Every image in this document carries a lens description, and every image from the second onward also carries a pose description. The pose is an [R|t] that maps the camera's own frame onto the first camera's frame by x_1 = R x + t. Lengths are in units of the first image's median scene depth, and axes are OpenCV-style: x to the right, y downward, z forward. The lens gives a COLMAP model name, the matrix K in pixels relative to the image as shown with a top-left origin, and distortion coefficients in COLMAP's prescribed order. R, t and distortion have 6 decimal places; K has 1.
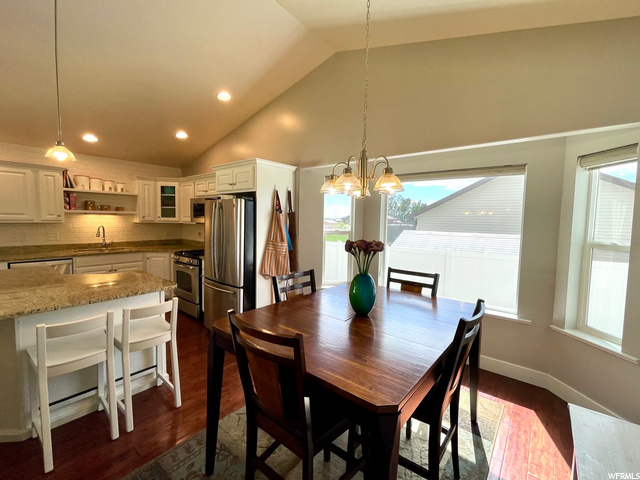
lens RADIAL K [[277.7, 0, 320.0], [0, 277.7, 240.0], [0, 0, 1]] dist [-0.034099, 0.019016]
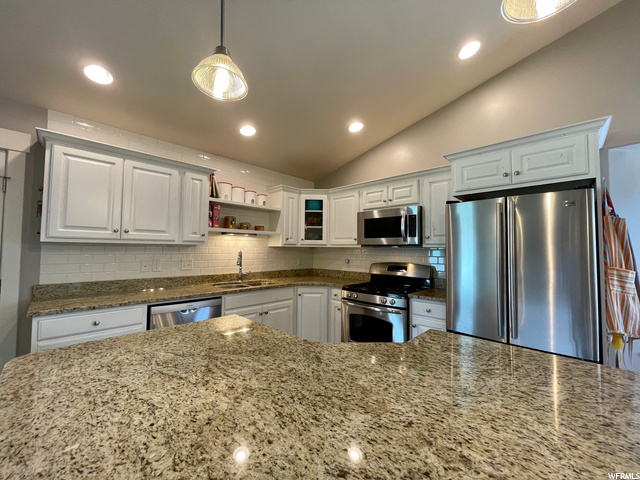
lens RADIAL K [[259.0, 0, 318.6], [0, 259.0, 238.0], [0, 0, 1]] dist [-0.000104, -0.000123]
pose [[0.996083, -0.014476, -0.087232, -0.542358], [0.003523, 0.992221, -0.124439, 0.003169], [0.088355, 0.123644, 0.988385, 0.330705]]
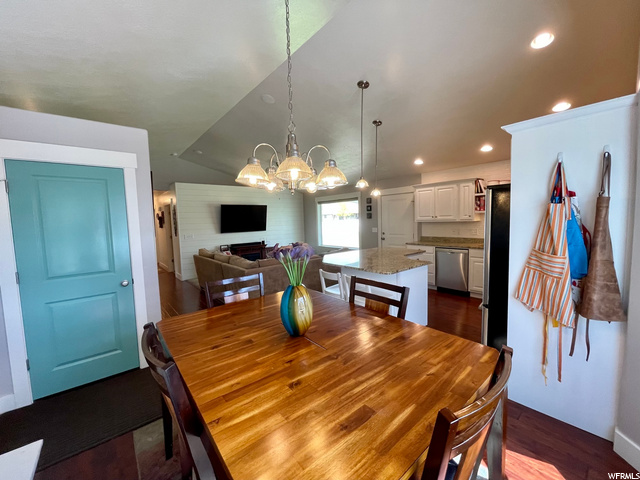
lens RADIAL K [[259.0, 0, 318.6], [0, 259.0, 238.0], [0, 0, 1]] dist [-0.000104, -0.000123]
pose [[-0.187841, 0.057892, -0.980492, 0.360265], [-0.050313, 0.996384, 0.068469, -0.029229], [0.980910, 0.062193, -0.184249, 0.478560]]
